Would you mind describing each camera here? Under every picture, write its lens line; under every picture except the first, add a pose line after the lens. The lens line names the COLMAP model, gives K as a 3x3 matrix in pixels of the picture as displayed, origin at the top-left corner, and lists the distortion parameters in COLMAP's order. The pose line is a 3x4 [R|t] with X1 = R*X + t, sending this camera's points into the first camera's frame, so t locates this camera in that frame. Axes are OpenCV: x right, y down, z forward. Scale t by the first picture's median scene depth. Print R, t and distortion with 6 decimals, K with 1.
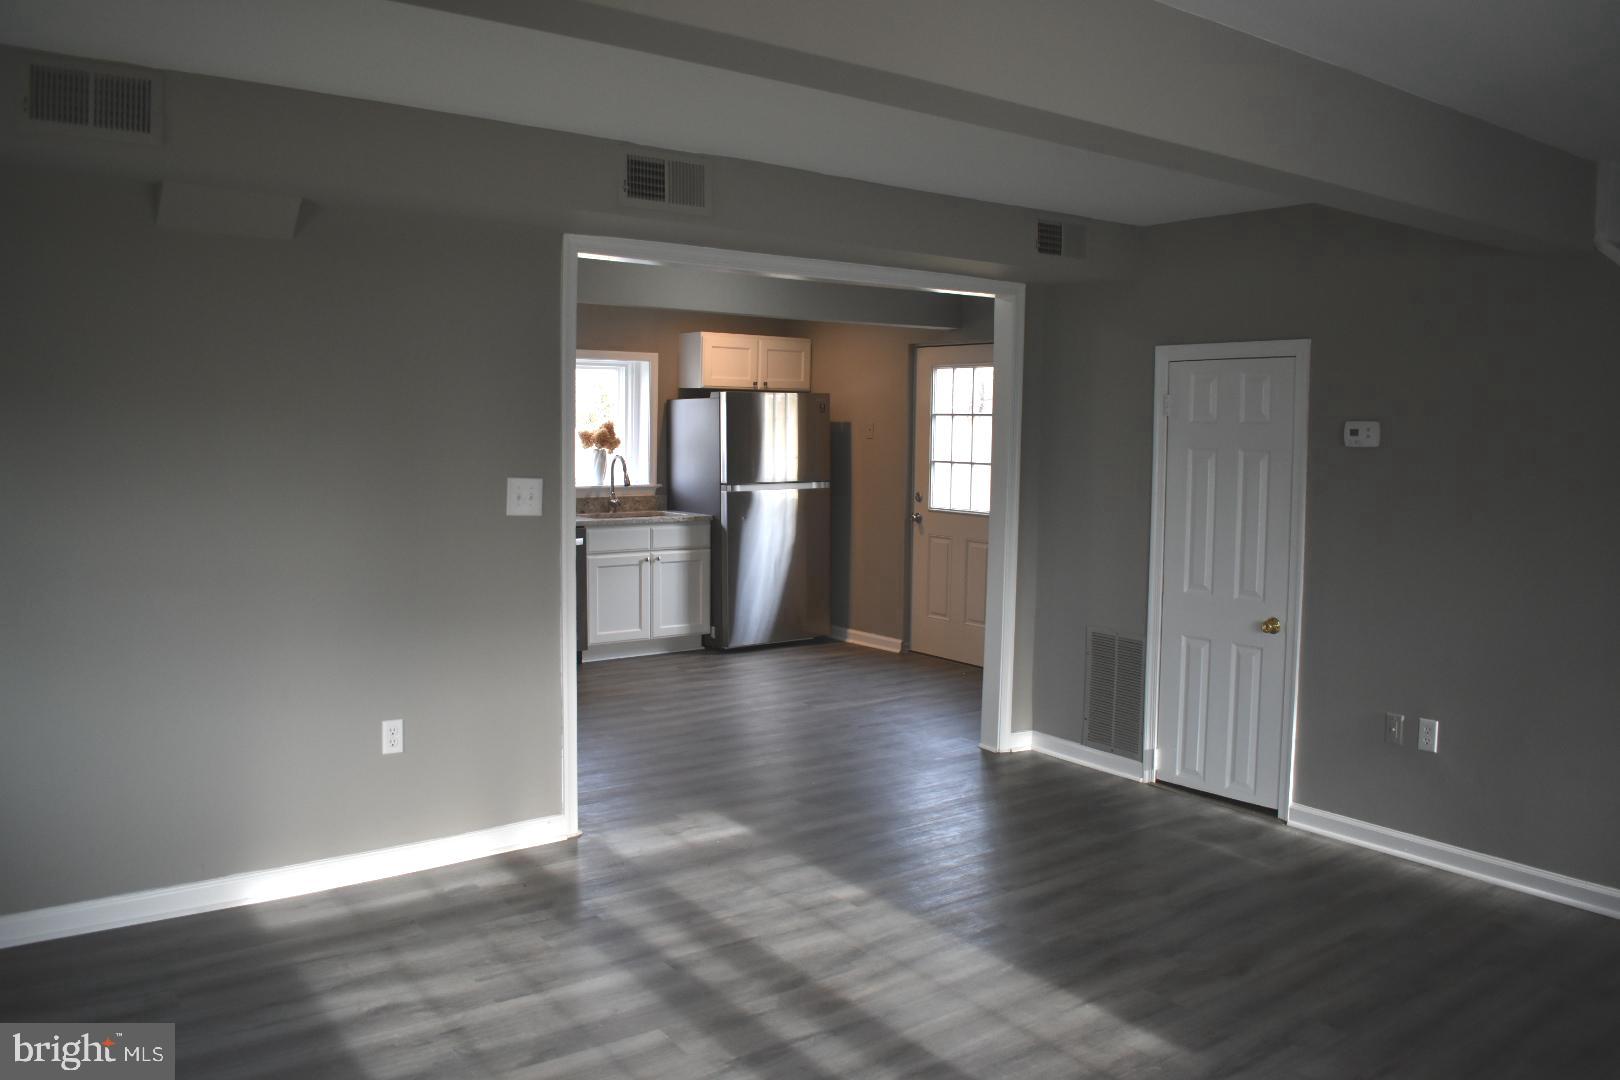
lens RADIAL K [[1276.4, 0, 814.1], [0, 1276.4, 545.9], [0, 0, 1]] dist [-0.093399, 0.009534]
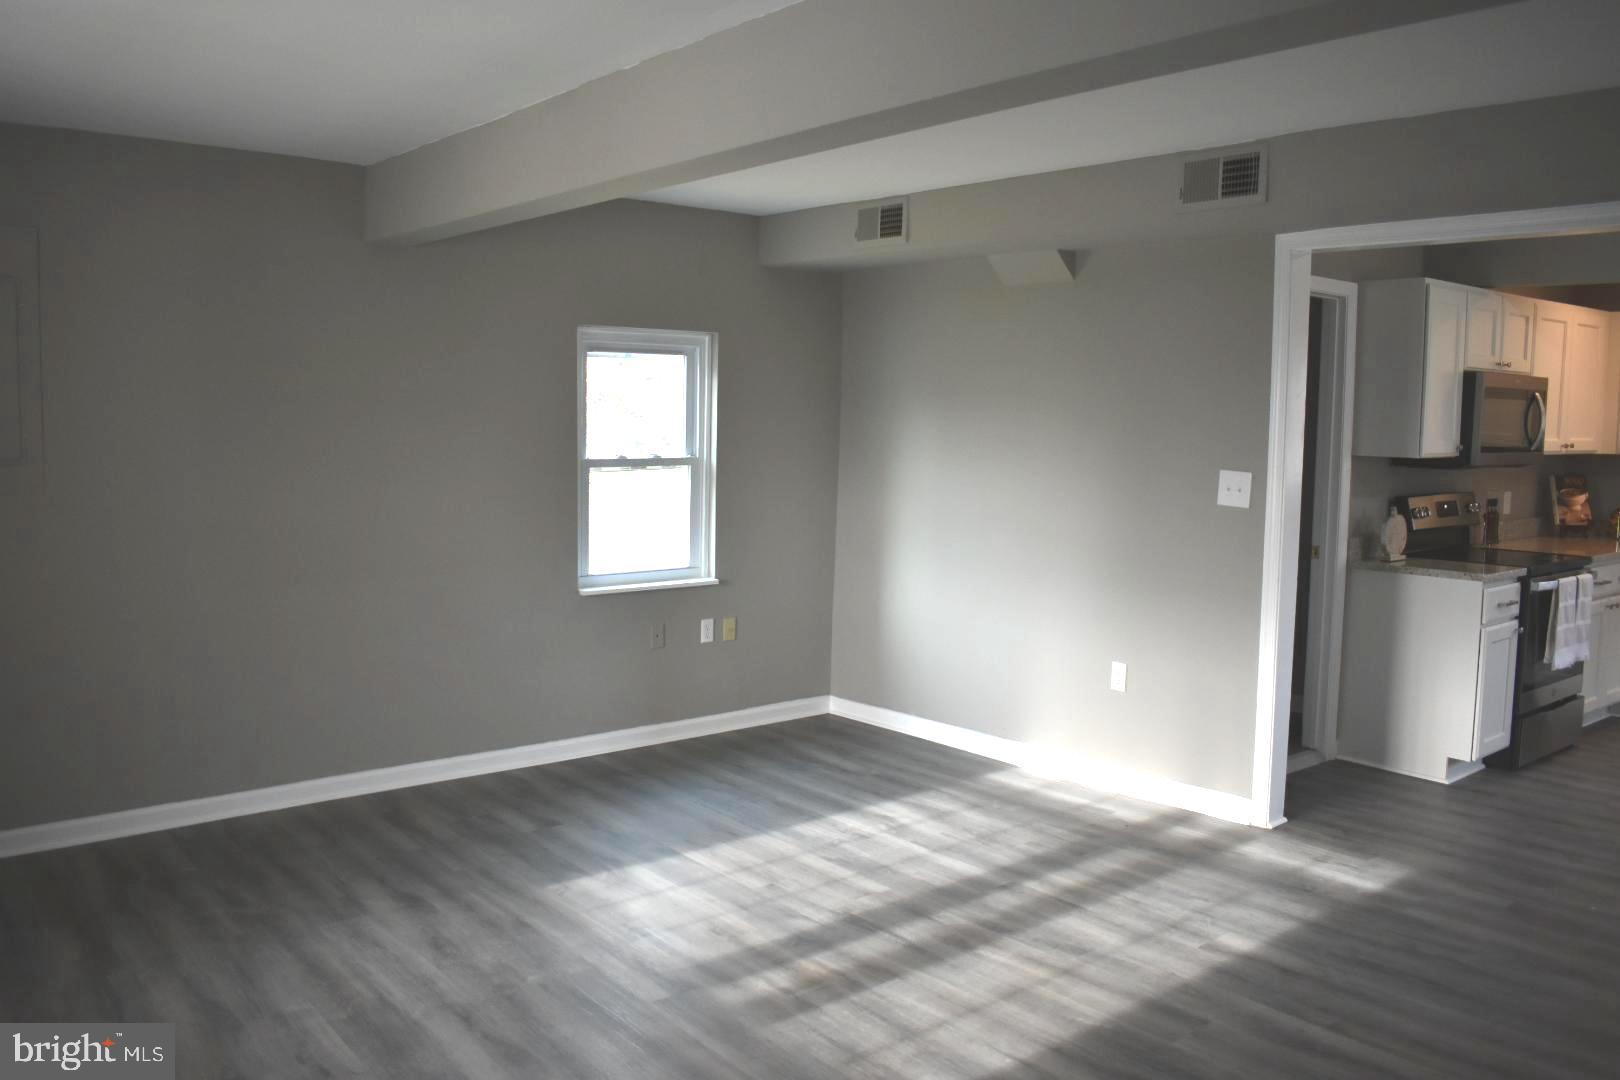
lens RADIAL K [[1276.4, 0, 814.1], [0, 1276.4, 545.9], [0, 0, 1]] dist [-0.093399, 0.009534]
pose [[0.051162, 0.088042, -0.994802, 0.865780], [-0.104585, 0.991102, 0.082336, -0.044170], [0.993199, 0.099829, 0.059915, 0.627694]]
